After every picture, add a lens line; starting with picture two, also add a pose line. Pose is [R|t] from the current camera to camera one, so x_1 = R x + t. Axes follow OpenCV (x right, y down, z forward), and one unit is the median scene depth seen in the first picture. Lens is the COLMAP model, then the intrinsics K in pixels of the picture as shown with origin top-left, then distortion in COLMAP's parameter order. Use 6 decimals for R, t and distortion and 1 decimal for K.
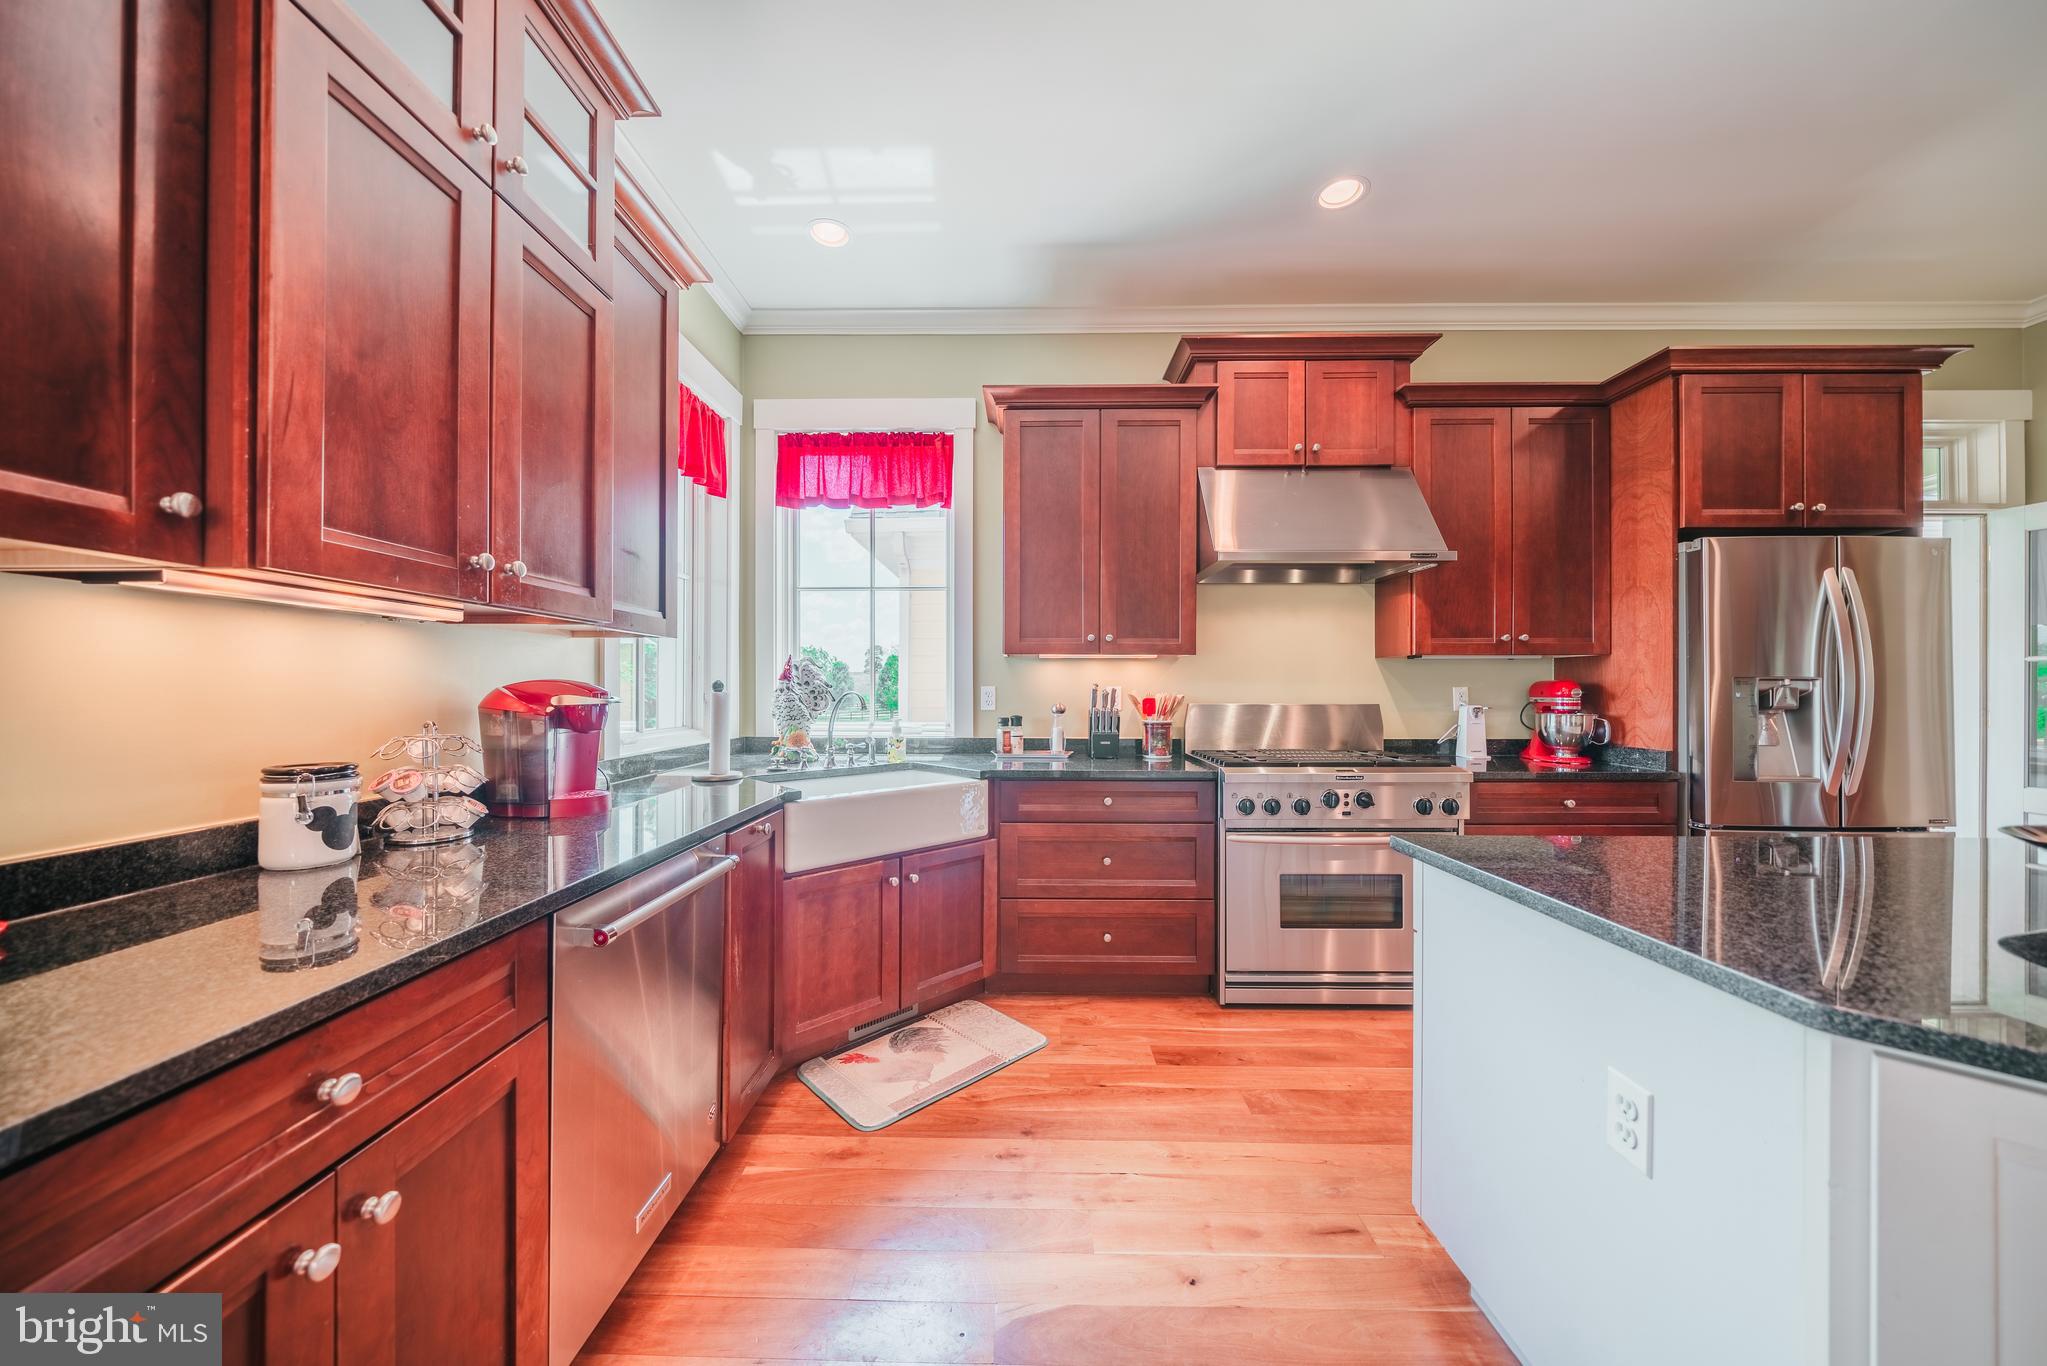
lens RADIAL K [[697.3, 0, 1007.2], [0, 697.3, 688.3], [0, 0, 1]] dist [-0.004968, -0.000238]
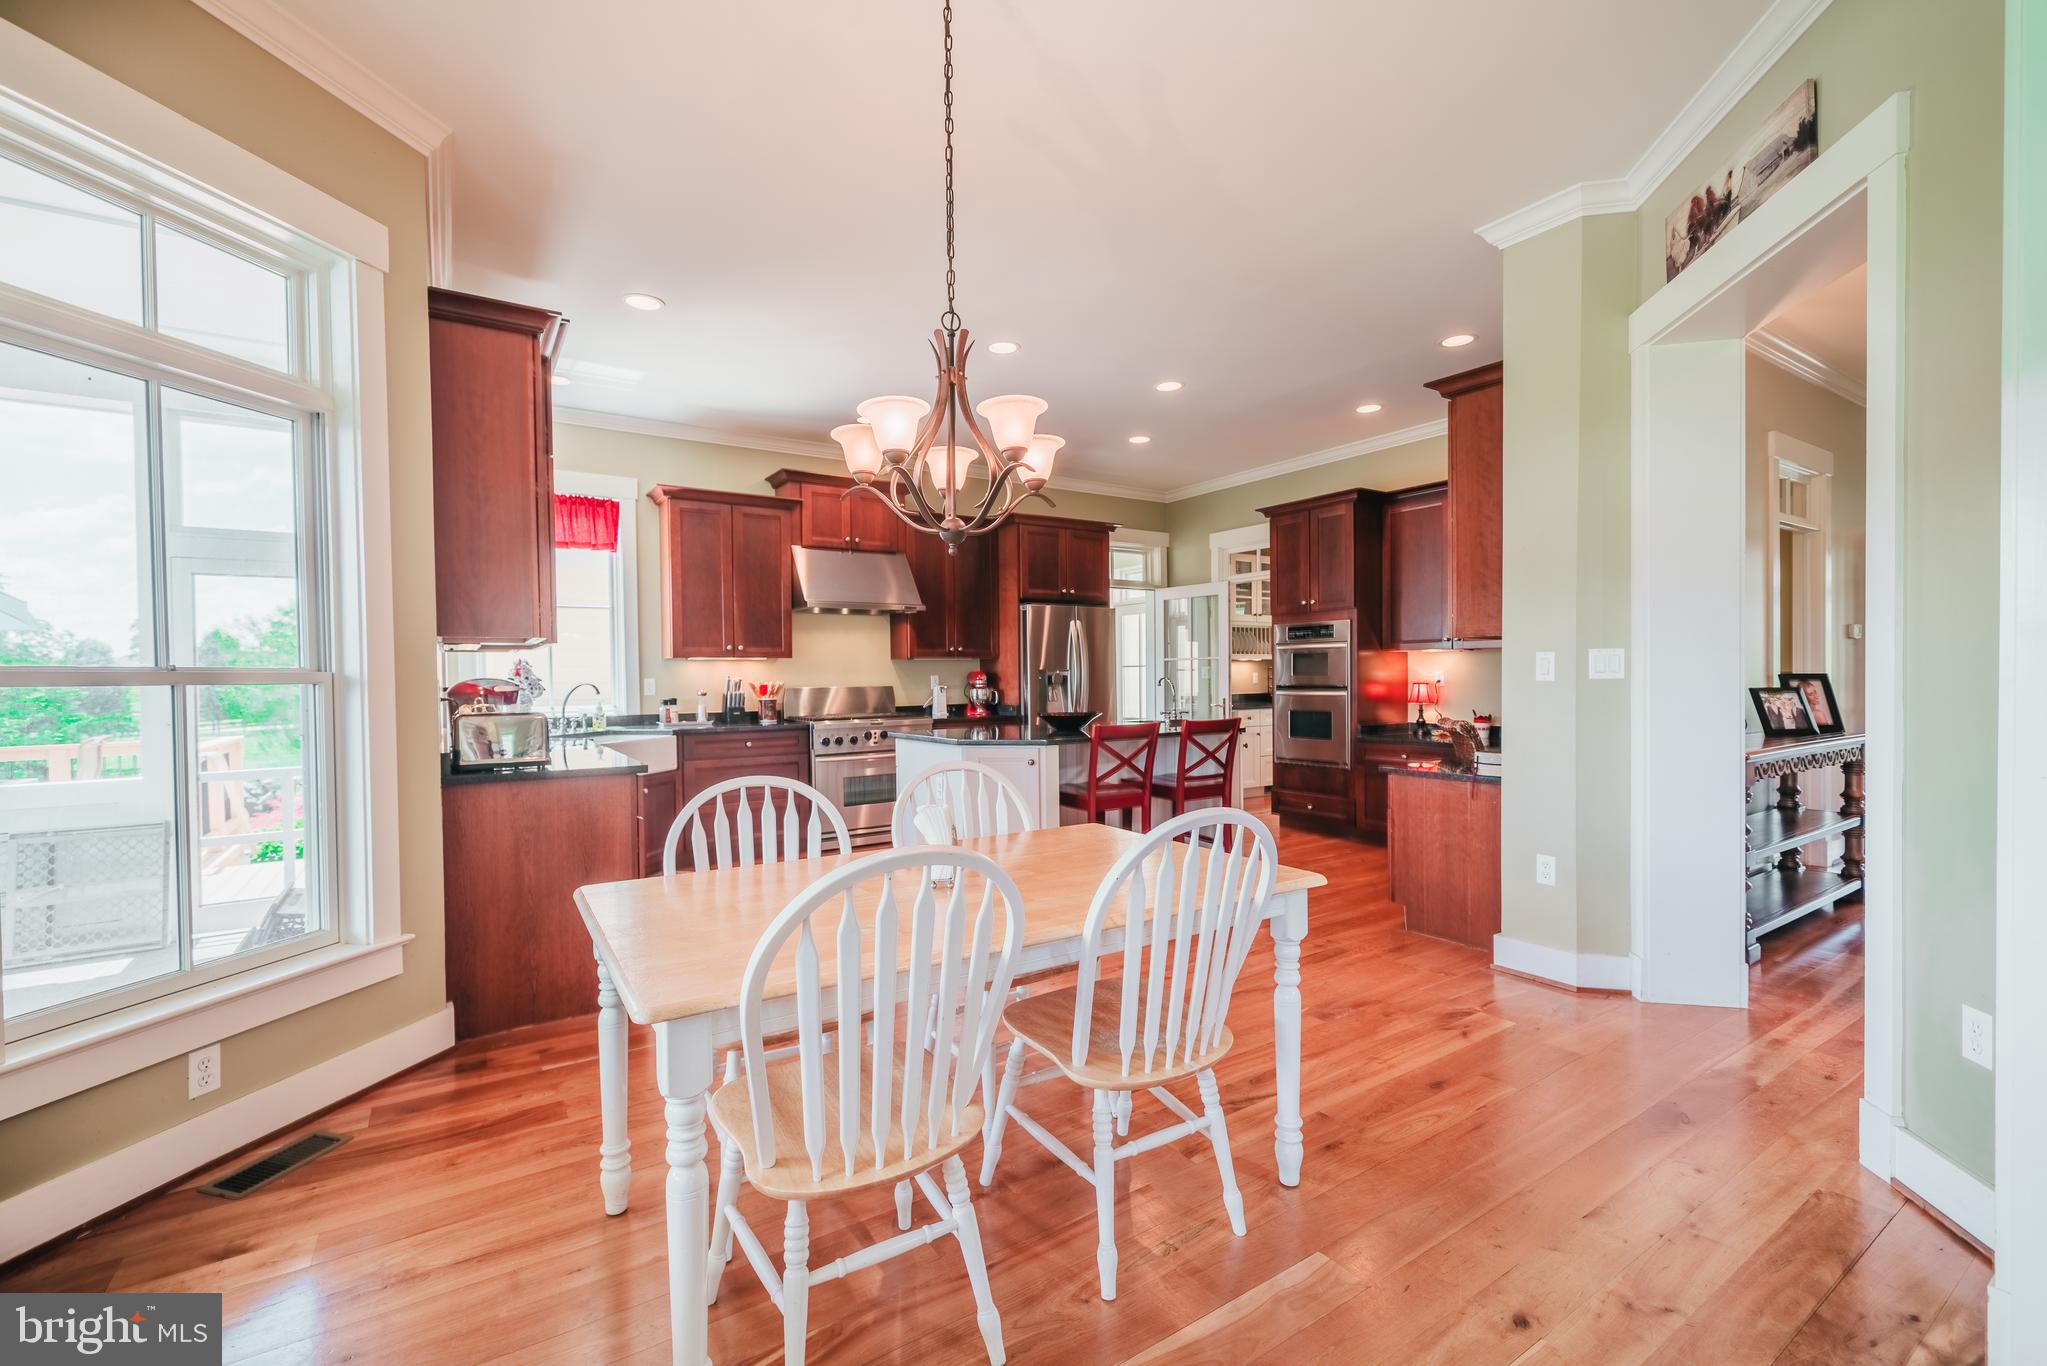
lens RADIAL K [[873.5, 0, 1005.9], [0, 873.5, 689.3], [0, 0, 1]] dist [-0.001248, -0.000008]
pose [[0.830463, -0.021334, 0.556665, -0.509775], [0.013146, 0.999739, 0.018702, -0.006282], [-0.556919, -0.008213, 0.830526, -1.108352]]
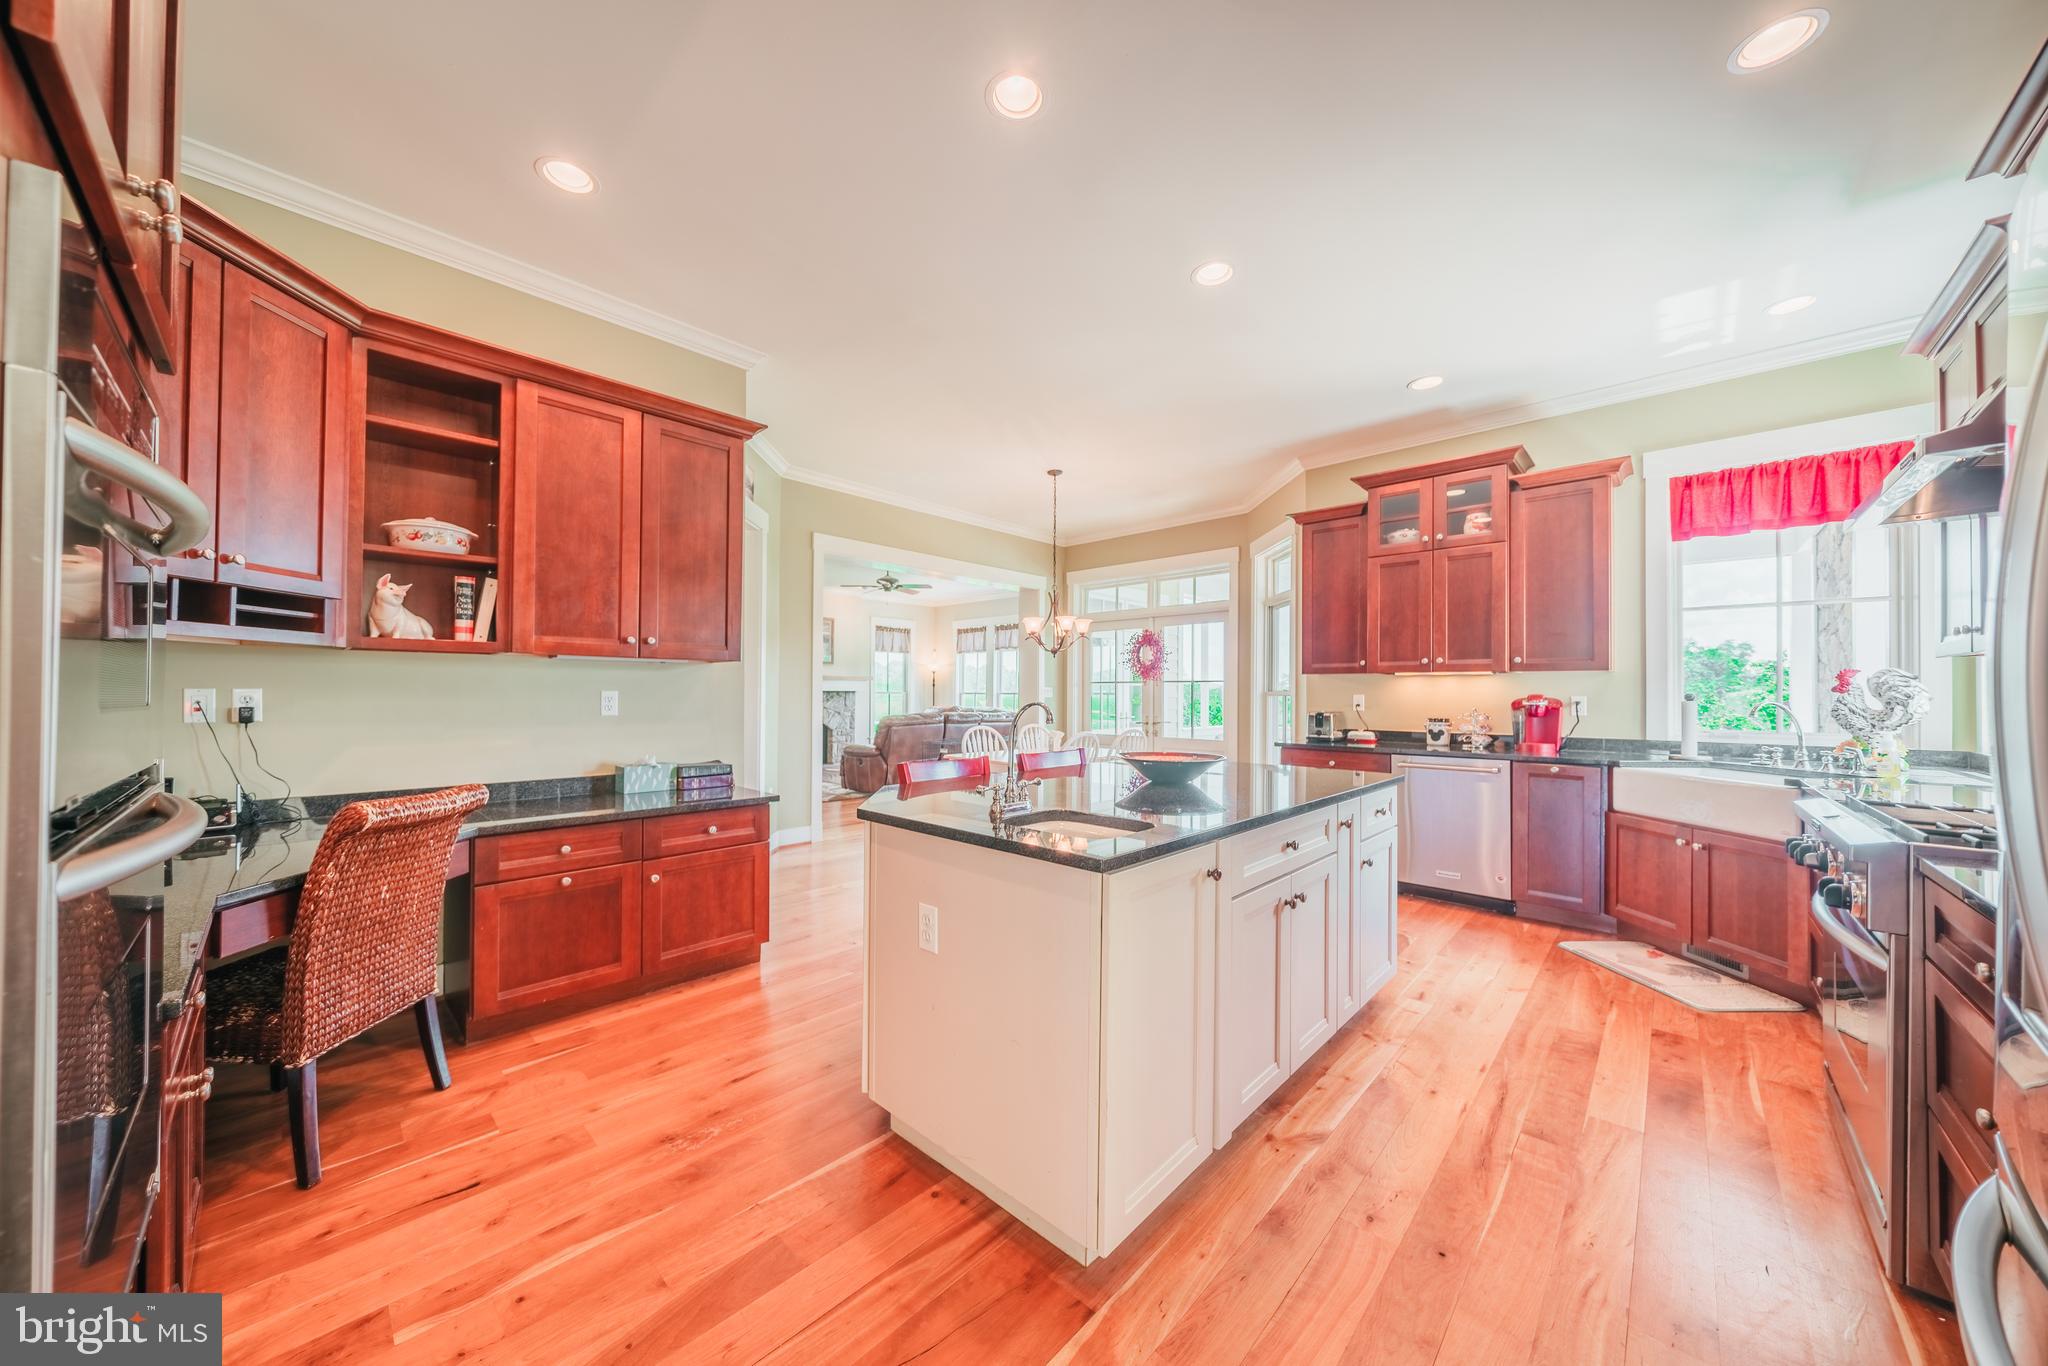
lens RADIAL K [[697.7, 0, 1007.7], [0, 697.7, 688.3], [0, 0, 1]] dist [-0.004968, -0.000238]
pose [[-0.676343, -0.011605, -0.736495, 1.439773], [-0.006827, 0.999932, -0.009487, 0.001978], [0.736555, -0.001388, -0.676376, 0.806989]]
